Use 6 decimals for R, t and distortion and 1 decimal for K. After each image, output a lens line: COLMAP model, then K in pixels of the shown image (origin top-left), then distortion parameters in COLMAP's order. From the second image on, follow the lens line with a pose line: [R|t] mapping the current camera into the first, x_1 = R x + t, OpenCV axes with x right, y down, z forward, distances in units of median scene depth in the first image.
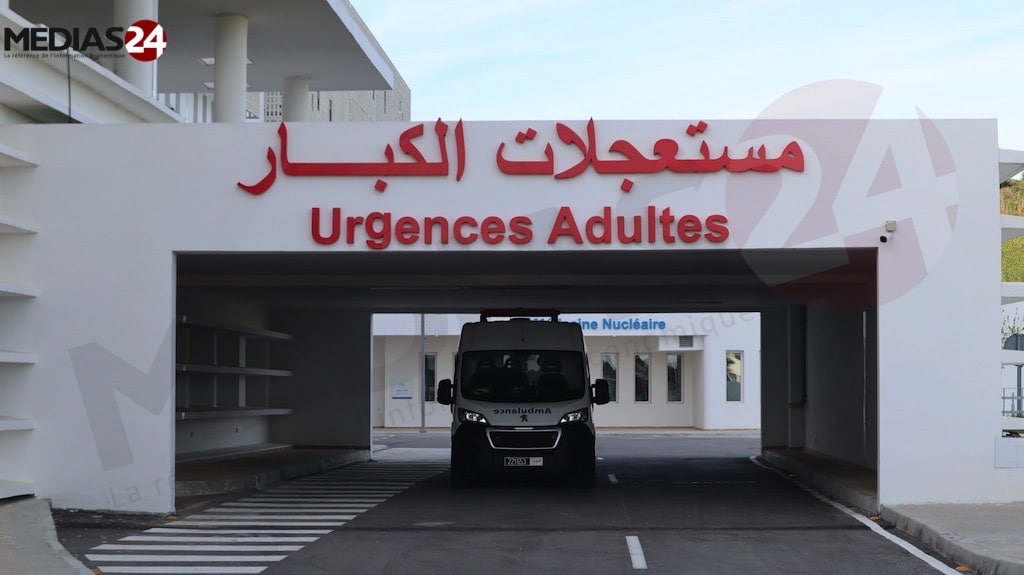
lens RADIAL K [[2177.0, 0, 512.1], [0, 2177.0, 289.0], [0, 0, 1]] dist [-0.122574, 0.000000]
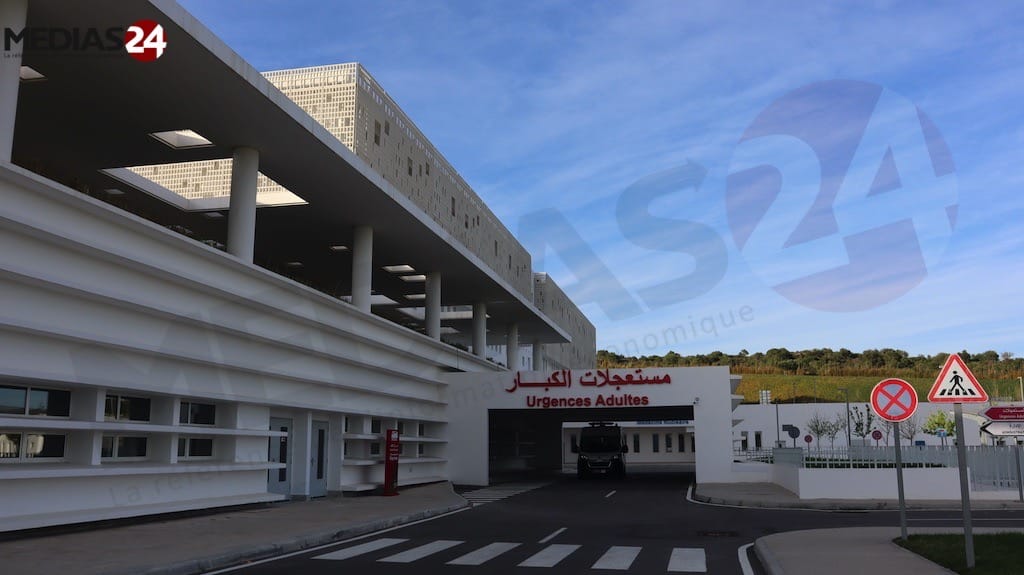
lens RADIAL K [[900.5, 0, 514.6], [0, 900.5, 287.1], [0, 0, 1]] dist [-0.069933, -0.000317]
pose [[0.988381, -0.032371, -0.148507, 0.106469], [0.012599, 0.991144, -0.132193, -0.020282], [0.151471, 0.128786, 0.980036, -0.427032]]
